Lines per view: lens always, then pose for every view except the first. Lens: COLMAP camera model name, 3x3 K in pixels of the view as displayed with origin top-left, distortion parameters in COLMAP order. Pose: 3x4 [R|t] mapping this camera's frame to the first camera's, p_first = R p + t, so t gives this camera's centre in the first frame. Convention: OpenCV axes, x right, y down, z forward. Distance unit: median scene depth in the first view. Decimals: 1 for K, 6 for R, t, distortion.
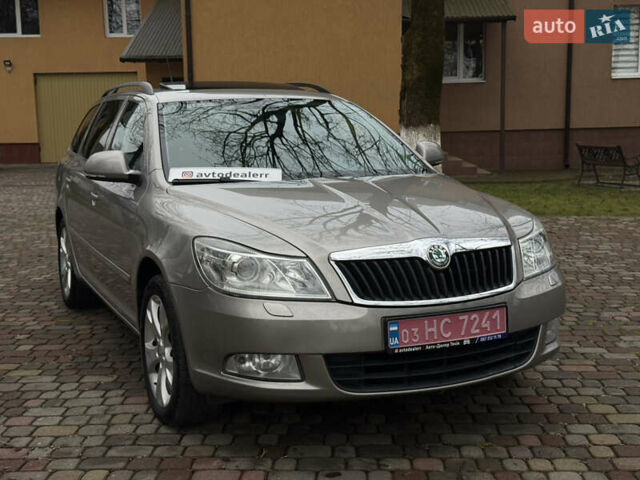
lens RADIAL K [[893.2, 0, 320.0], [0, 893.2, 240.0], [0, 0, 1]] dist [0.216904, -0.473535]
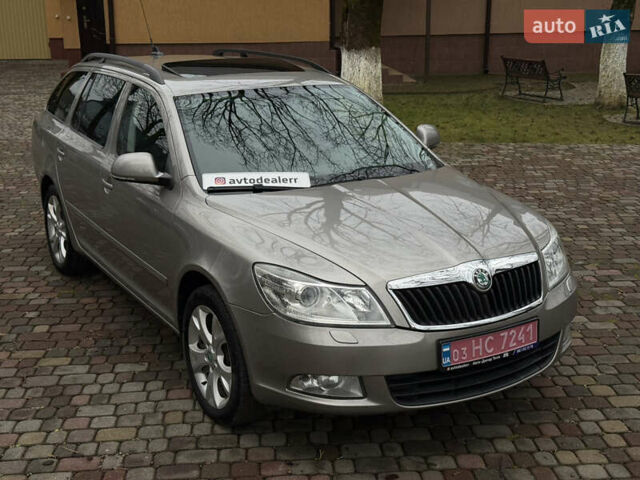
lens RADIAL K [[893.2, 0, 320.0], [0, 893.2, 240.0], [0, 0, 1]] dist [0.216904, -0.473535]
pose [[0.993268, -0.022124, 0.113710, -0.179414], [0.006515, 0.990709, 0.135845, -0.171303], [-0.115659, -0.134190, 0.984183, -0.052942]]
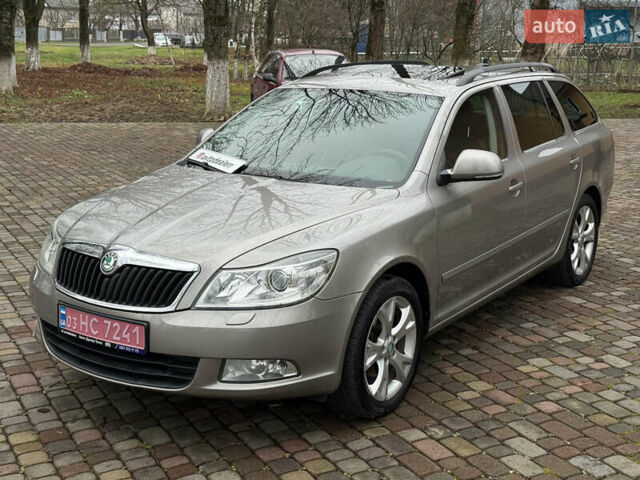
lens RADIAL K [[893.2, 0, 320.0], [0, 893.2, 240.0], [0, 0, 1]] dist [0.216904, -0.473535]
pose [[0.516809, 0.211941, -0.829451, 1.117744], [-0.133904, 0.976958, 0.166199, -0.216285], [0.845564, 0.025174, 0.533280, 0.592206]]
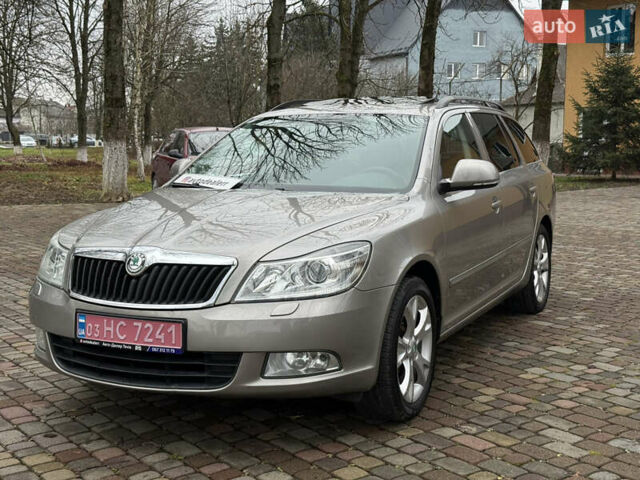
lens RADIAL K [[893.2, 0, 320.0], [0, 893.2, 240.0], [0, 0, 1]] dist [0.216904, -0.473535]
pose [[0.635015, 0.105320, -0.765287, 1.022523], [-0.113378, 0.992641, 0.042531, -0.074776], [0.764134, 0.059759, 0.642283, 0.455108]]
